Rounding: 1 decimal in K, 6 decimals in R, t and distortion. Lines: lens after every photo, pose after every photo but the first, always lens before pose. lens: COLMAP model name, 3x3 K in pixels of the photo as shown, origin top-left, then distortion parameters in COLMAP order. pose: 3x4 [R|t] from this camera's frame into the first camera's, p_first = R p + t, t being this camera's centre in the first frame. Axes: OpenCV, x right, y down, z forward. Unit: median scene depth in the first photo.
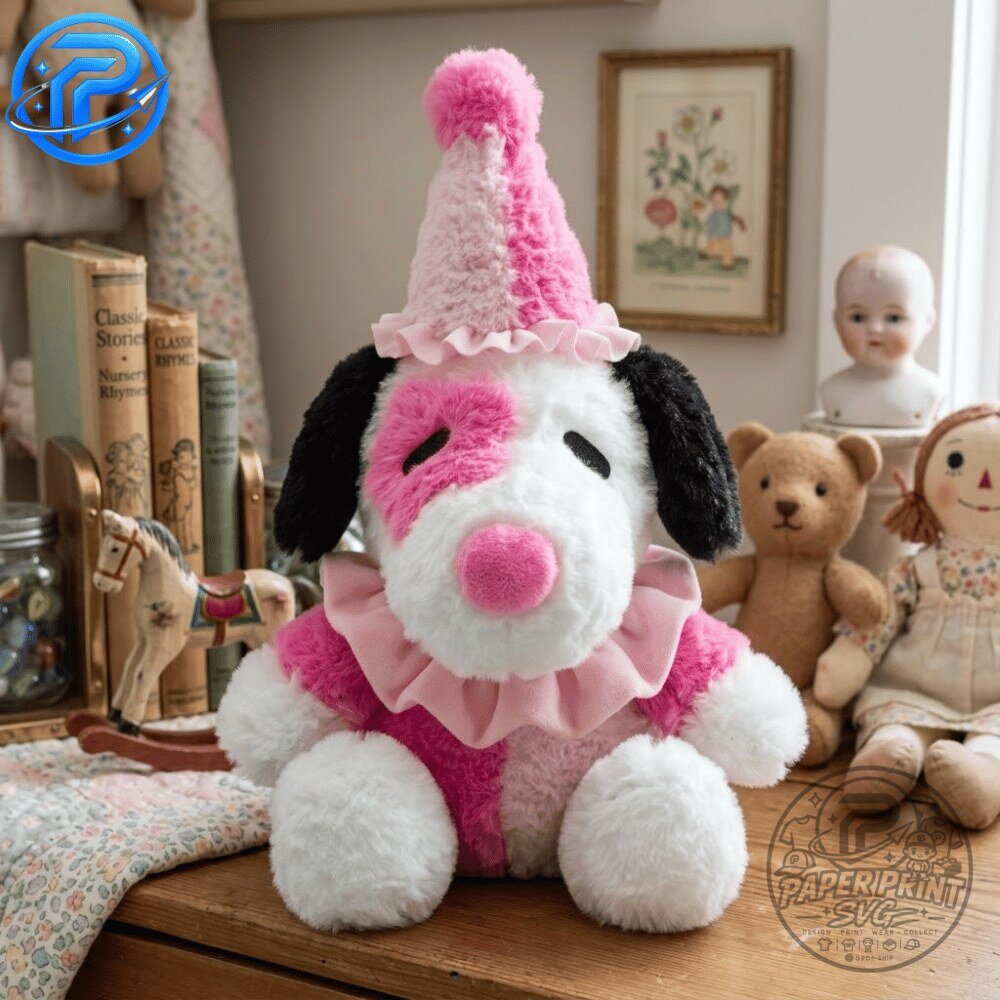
lens RADIAL K [[2508.6, 0, 500.0], [0, 2508.6, 500.0], [0, 0, 1]] dist [3.305927, 0.030077]
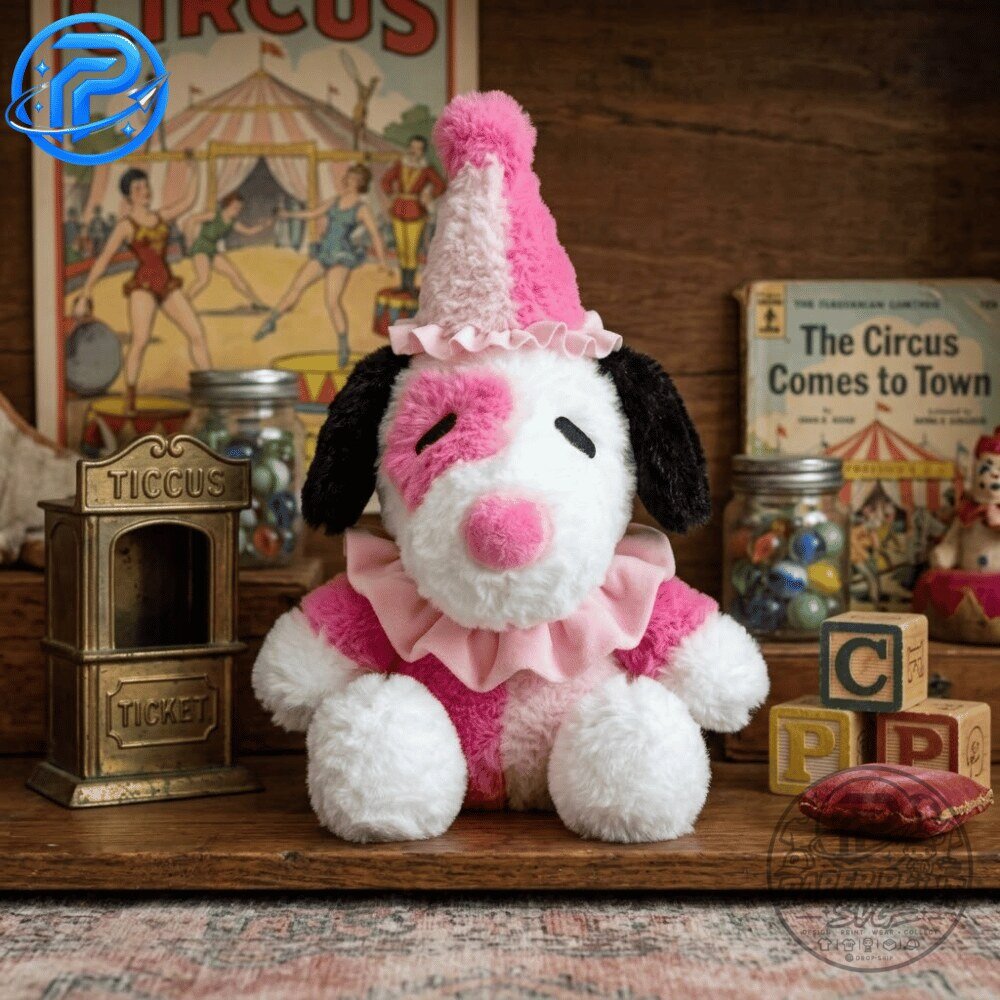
lens RADIAL K [[2508.6, 0, 500.0], [0, 2508.6, 500.0], [0, 0, 1]] dist [3.305927, 0.030077]
pose [[0.999999, 0.000561, -0.000872, 0.000977], [-0.000562, 0.999999, -0.001237, 0.011106], [0.000871, 0.001237, 0.999999, -0.147873]]
